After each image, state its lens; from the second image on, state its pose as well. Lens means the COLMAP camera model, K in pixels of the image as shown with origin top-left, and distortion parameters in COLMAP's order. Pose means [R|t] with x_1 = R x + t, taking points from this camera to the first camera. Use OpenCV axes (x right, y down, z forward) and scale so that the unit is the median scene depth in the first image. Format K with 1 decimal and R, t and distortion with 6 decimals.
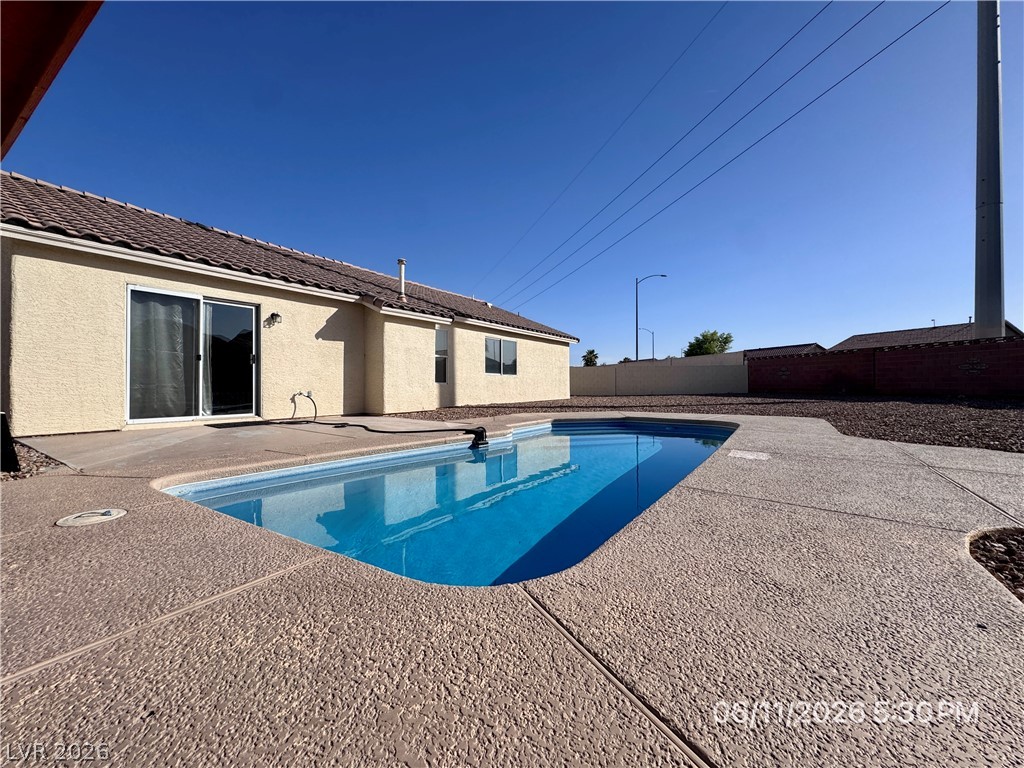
lens RADIAL K [[409.2, 0, 509.7], [0, 409.2, 386.8], [0, 0, 1]] dist [-0.002000, 0.000550]
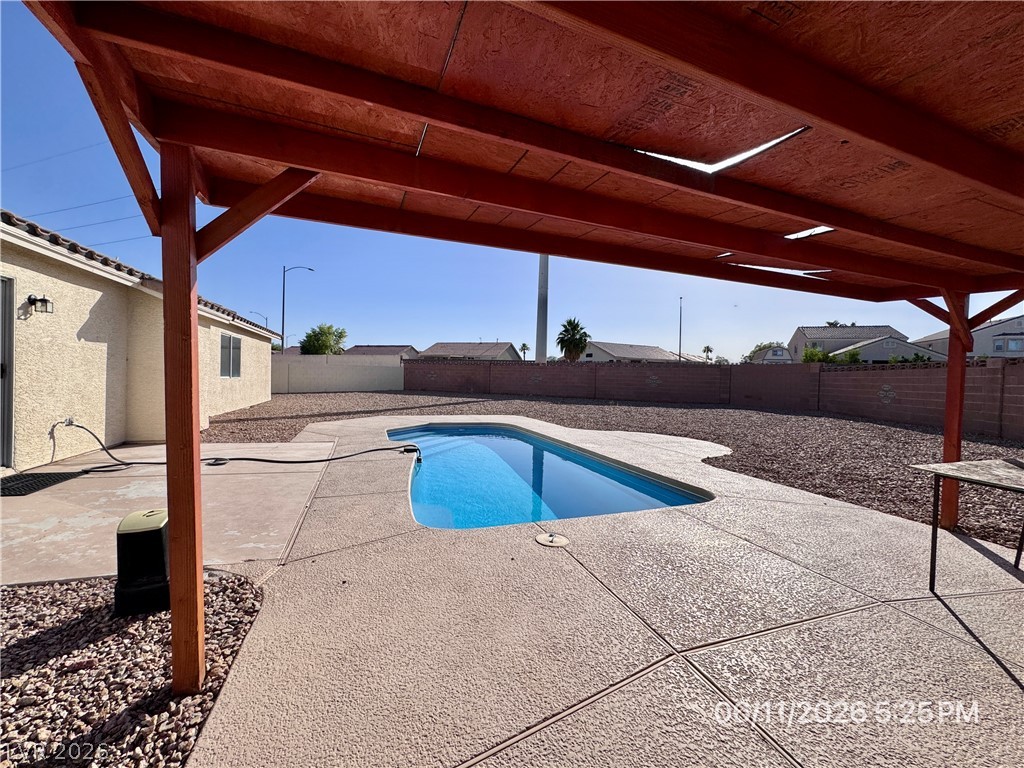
lens RADIAL K [[409.2, 0, 496.7], [0, 409.2, 388.8], [0, 0, 1]] dist [-0.002000, 0.000550]
pose [[0.618674, -0.007377, 0.785613, -1.003853], [-0.019797, 0.999492, 0.024976, -0.112299], [-0.785398, -0.031005, 0.618214, 0.116485]]
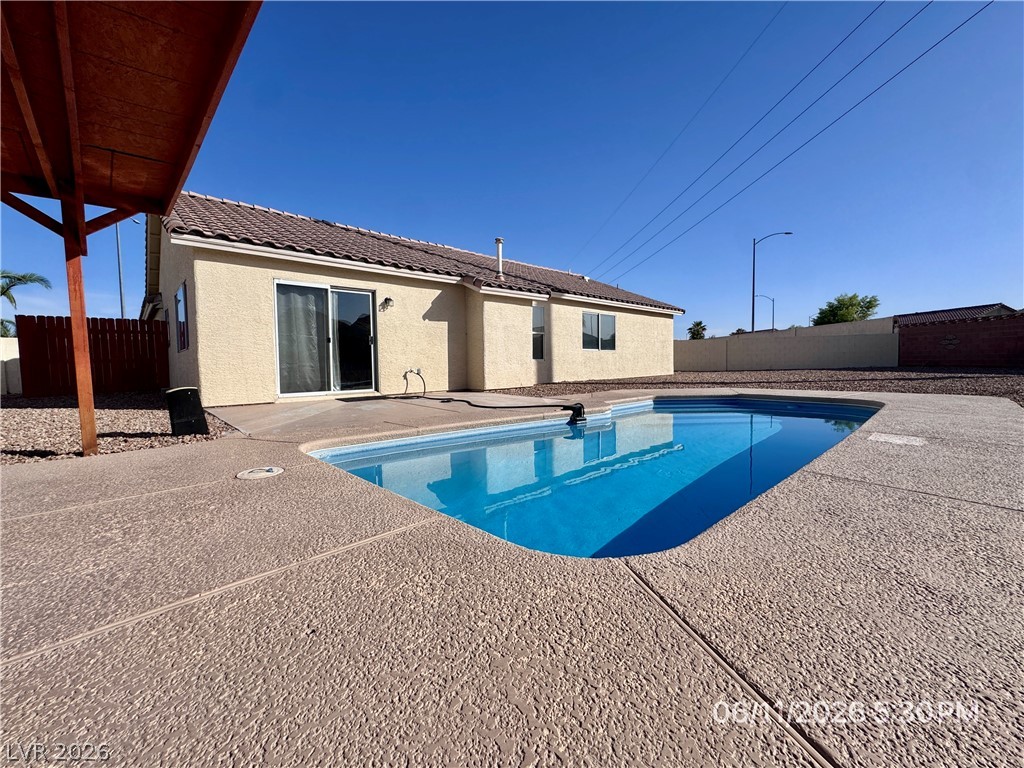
lens RADIAL K [[409.2, 0, 512.1], [0, 409.2, 385.2], [0, 0, 1]] dist [-0.002000, 0.000550]
pose [[0.973991, 0.000741, -0.226587, -0.002861], [0.011443, 0.998558, 0.052452, 0.000159], [0.226299, -0.053681, 0.972578, -0.004559]]
